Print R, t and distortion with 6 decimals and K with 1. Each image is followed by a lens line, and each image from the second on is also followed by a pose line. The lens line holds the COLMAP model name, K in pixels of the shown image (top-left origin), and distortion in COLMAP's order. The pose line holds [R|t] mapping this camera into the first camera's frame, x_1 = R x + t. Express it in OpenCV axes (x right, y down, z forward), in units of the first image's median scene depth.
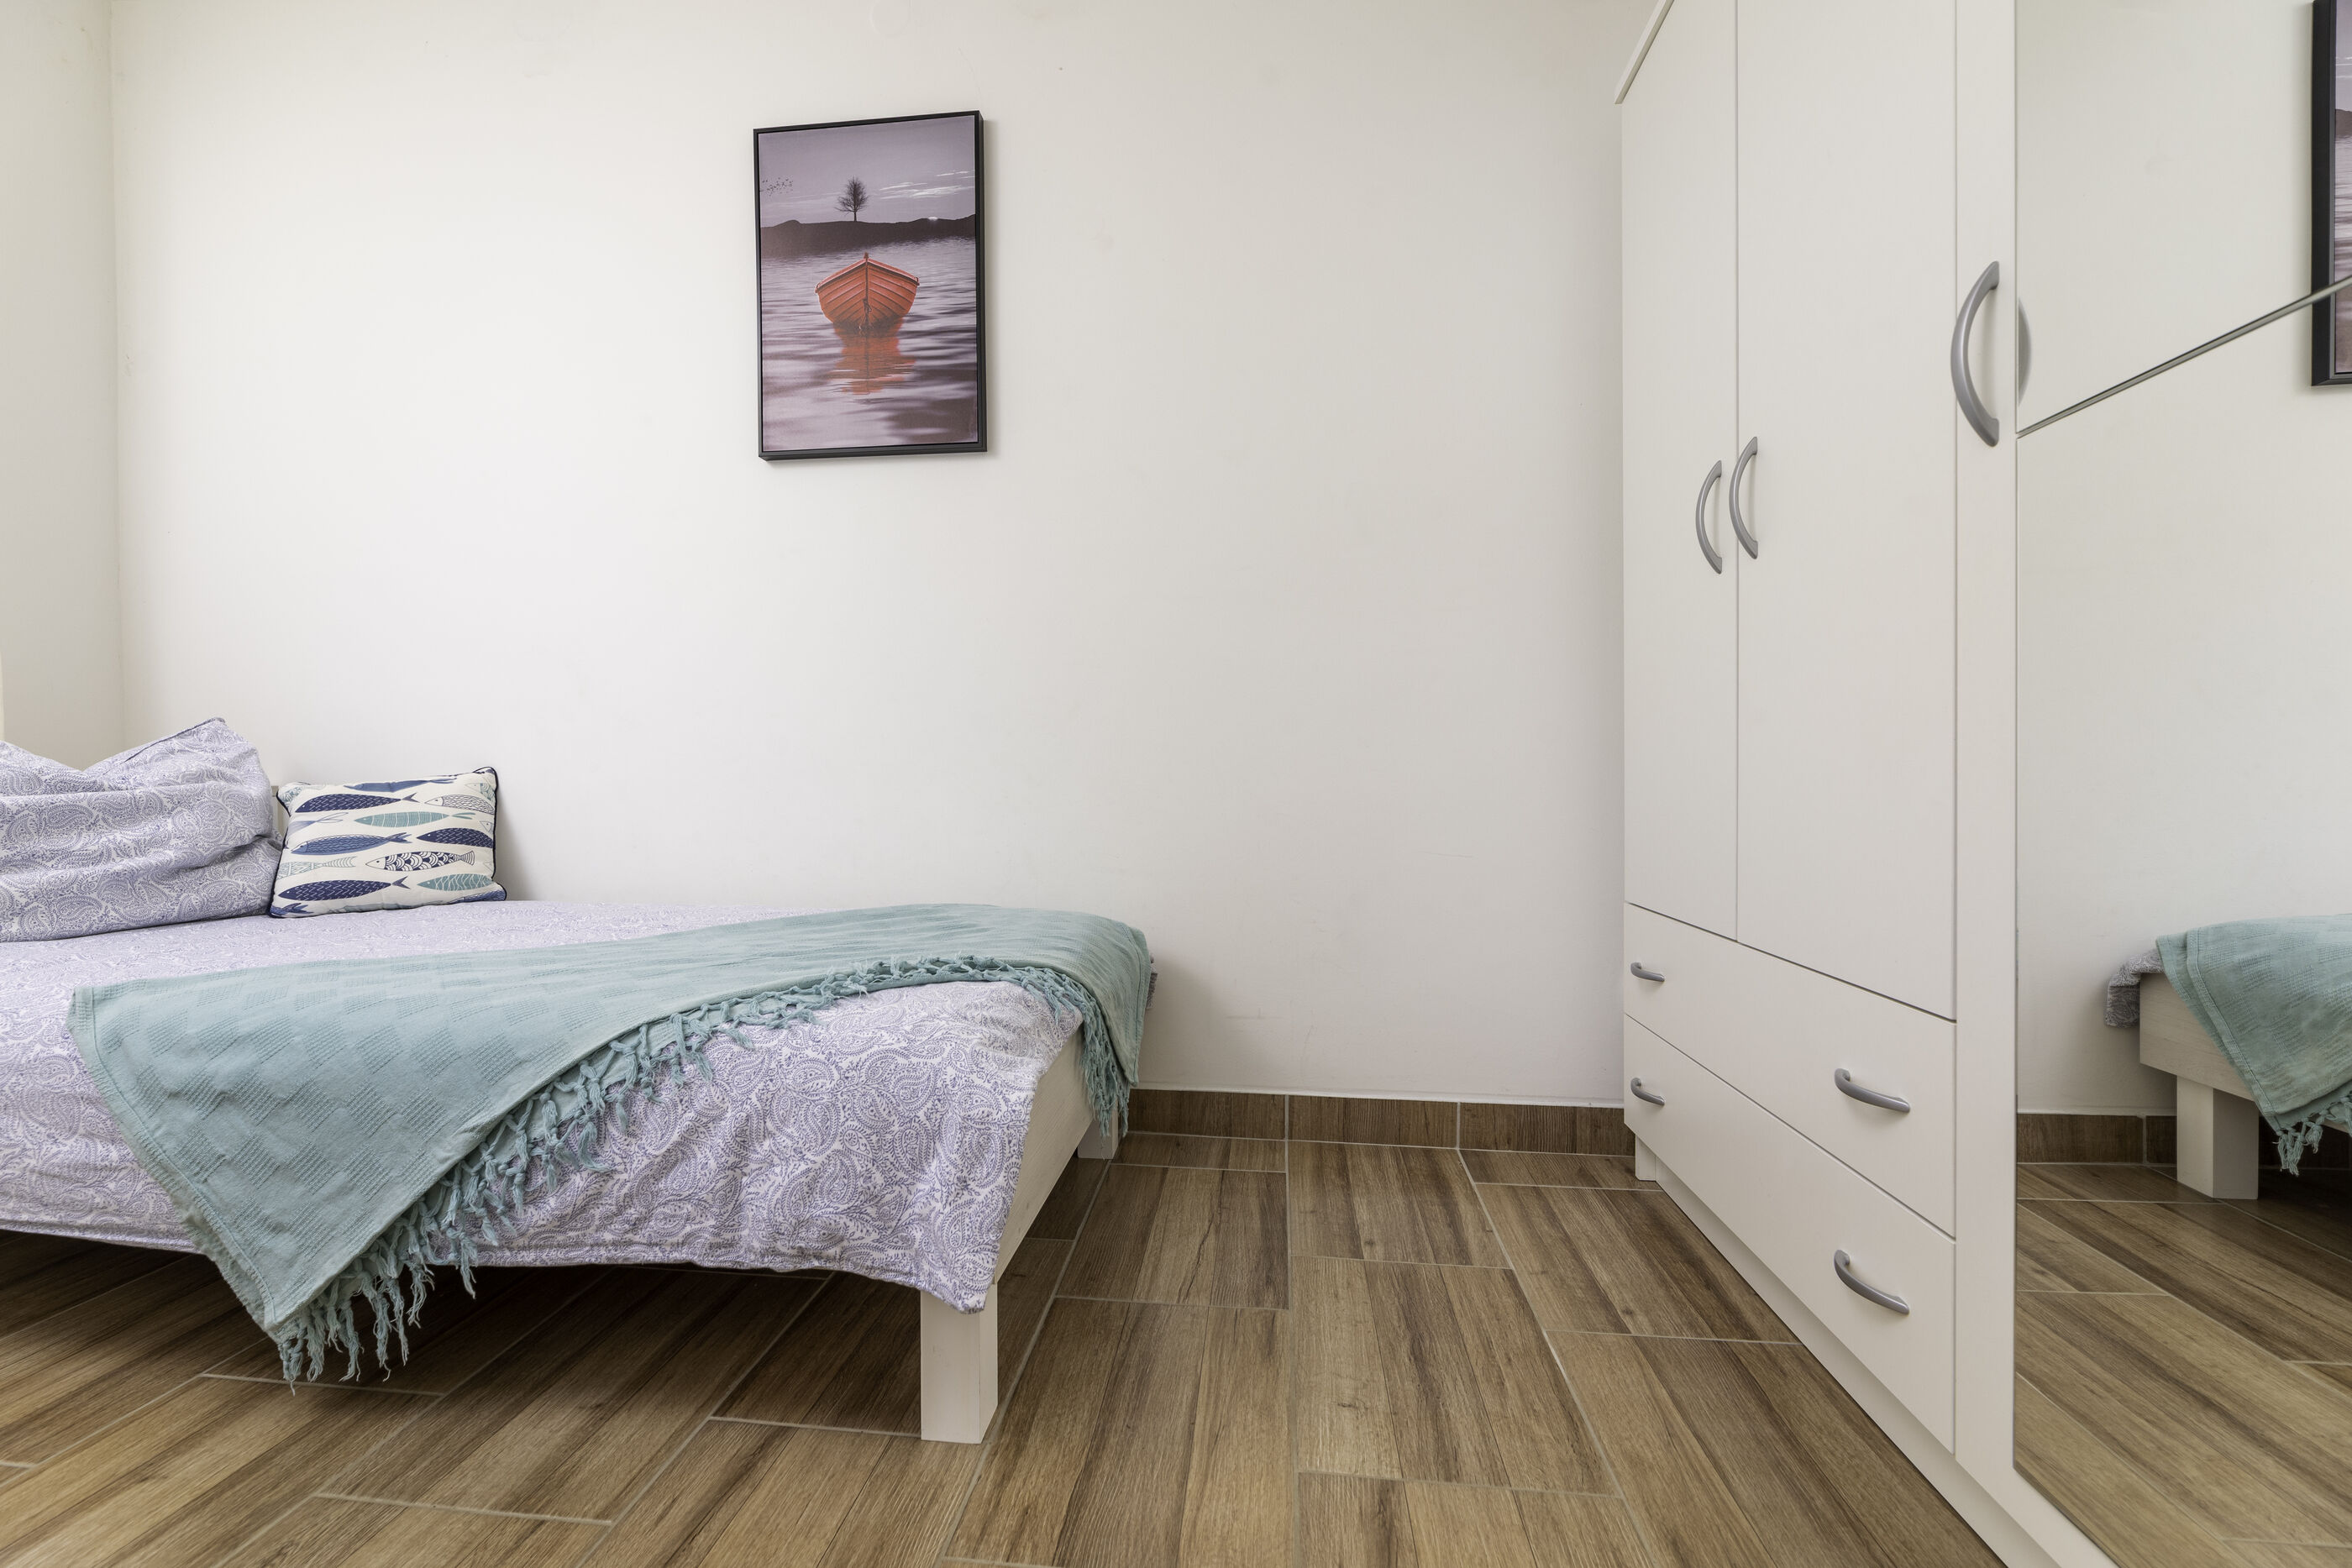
lens RADIAL K [[973.3, 0, 1167.7], [0, 973.3, 786.5], [0, 0, 1]] dist [-0.001481, -0.000253]
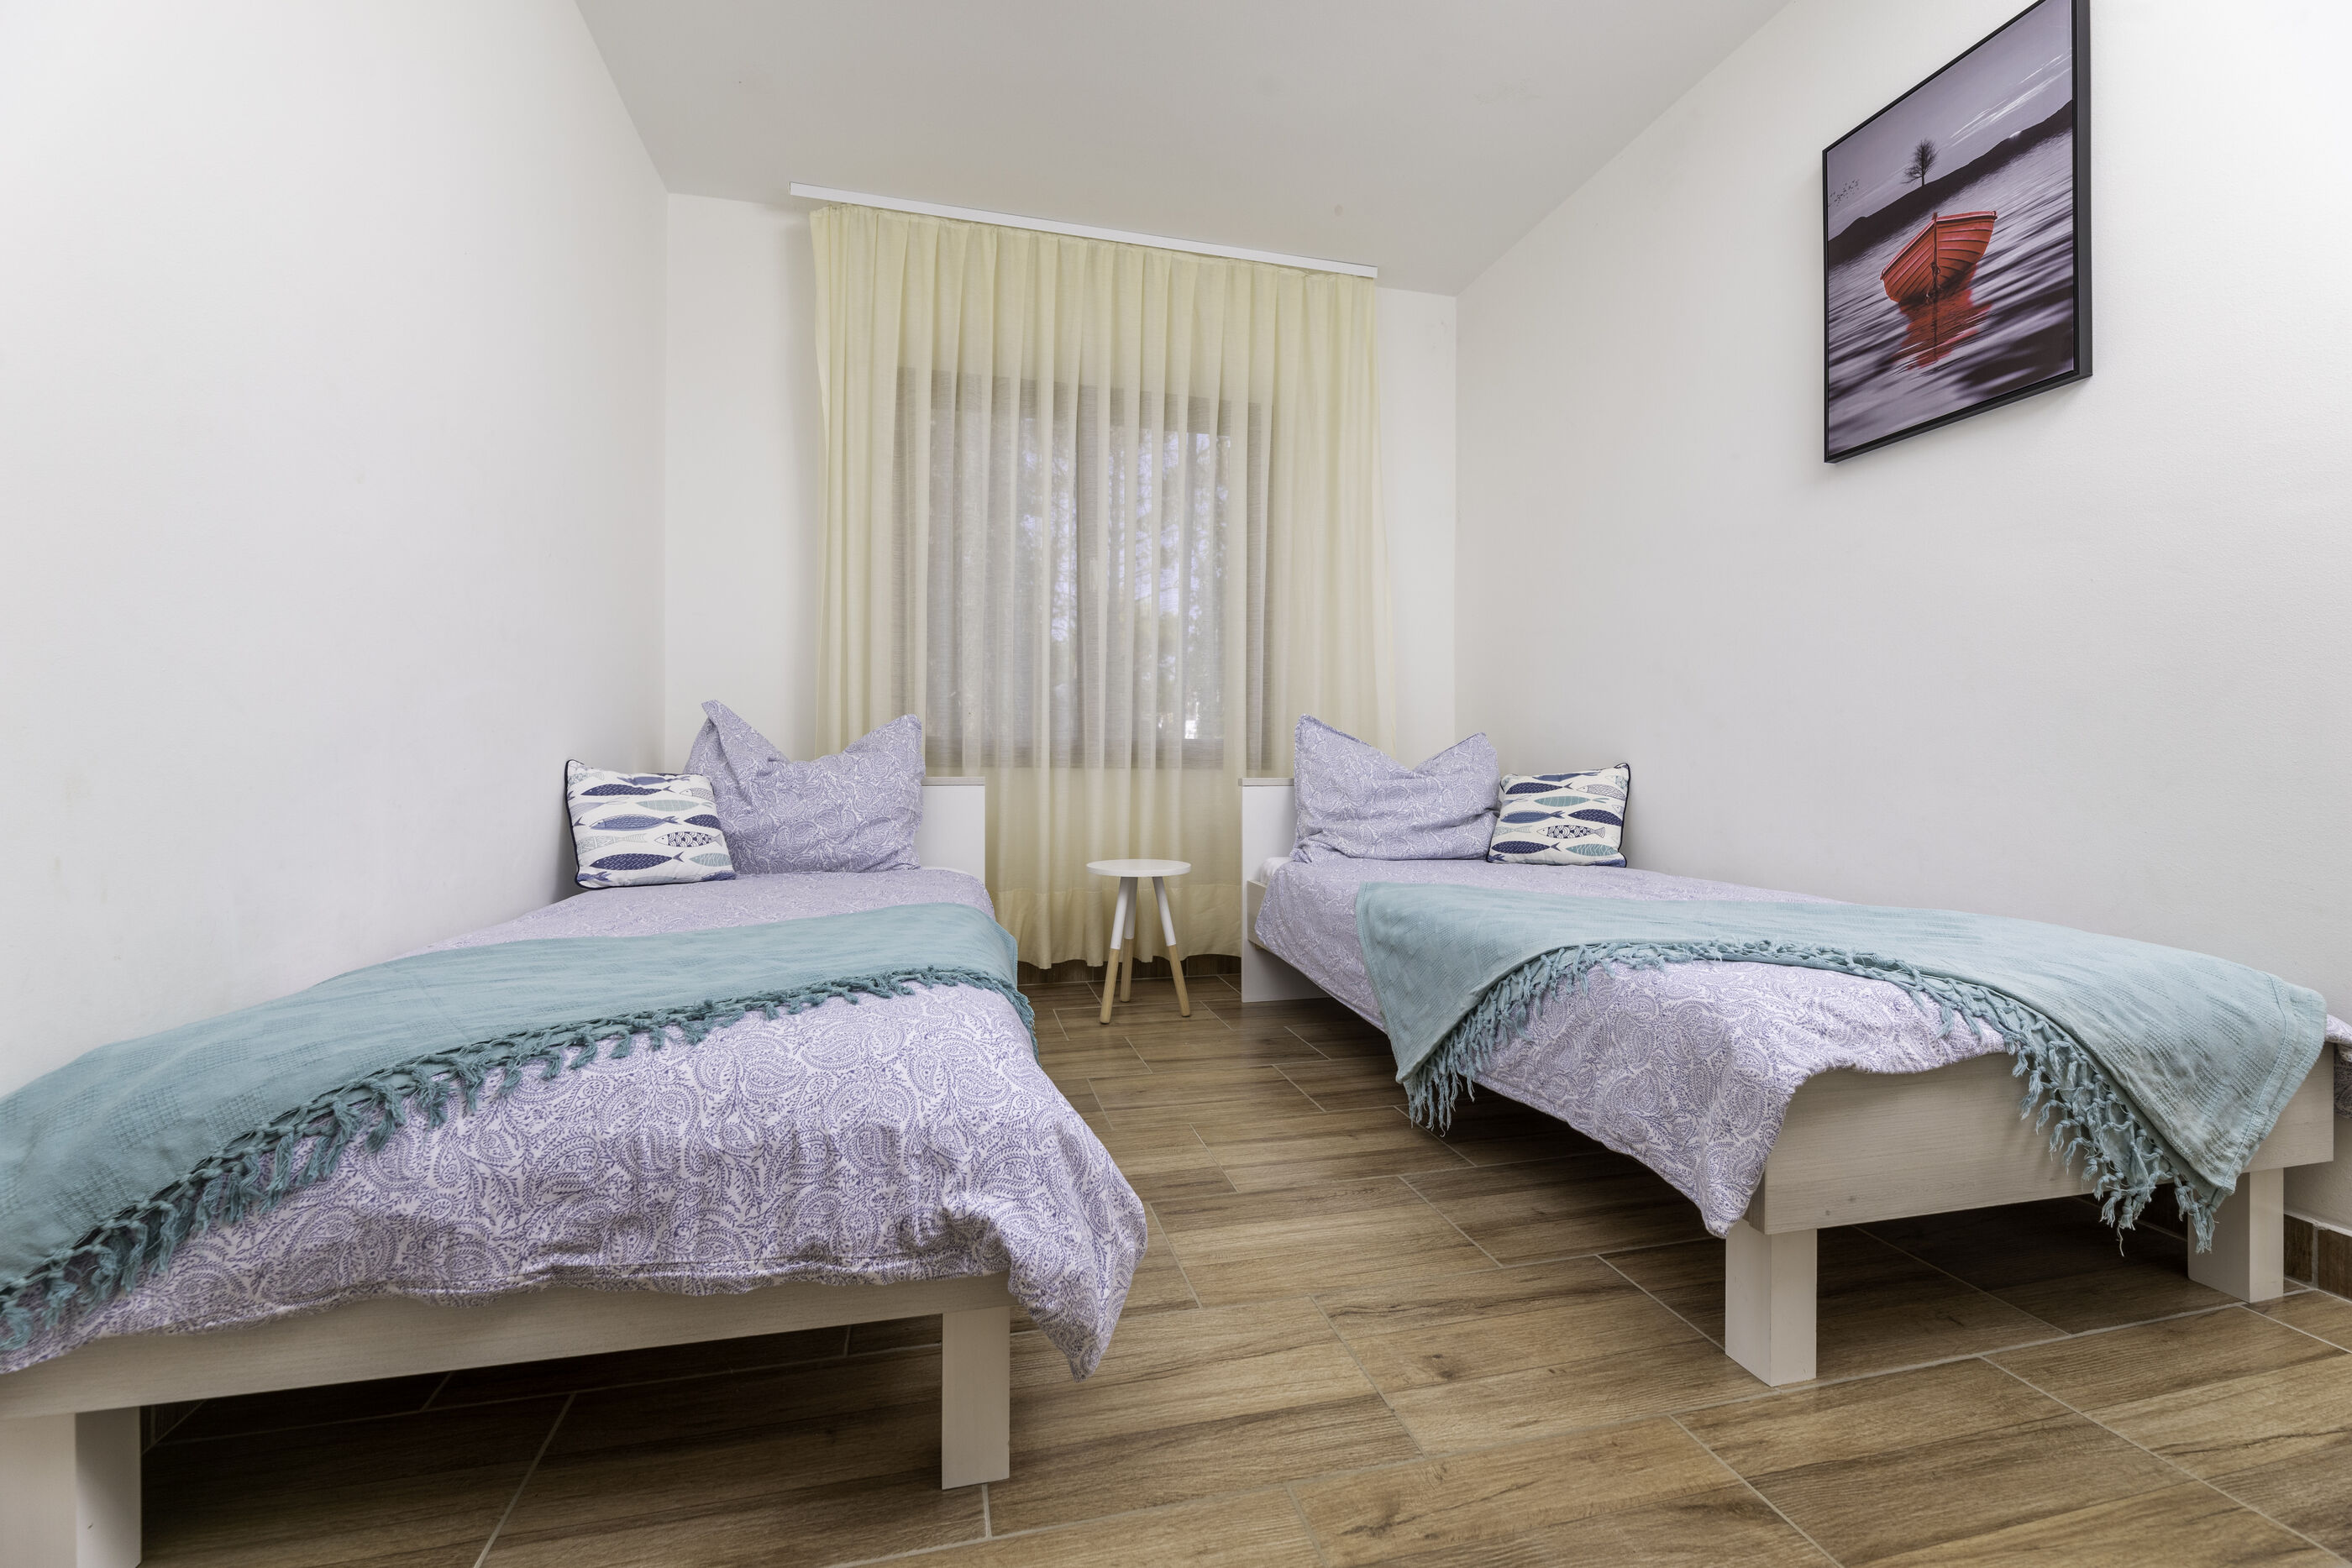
lens RADIAL K [[967.4, 0, 1171.5], [0, 967.4, 768.7], [0, 0, 1]] dist [-0.000351, 0.000130]
pose [[0.351737, 0.001142, -0.936098, 0.366313], [-0.015045, 0.999877, -0.004433, 0.002056], [0.935978, 0.015643, 0.351711, -0.008504]]
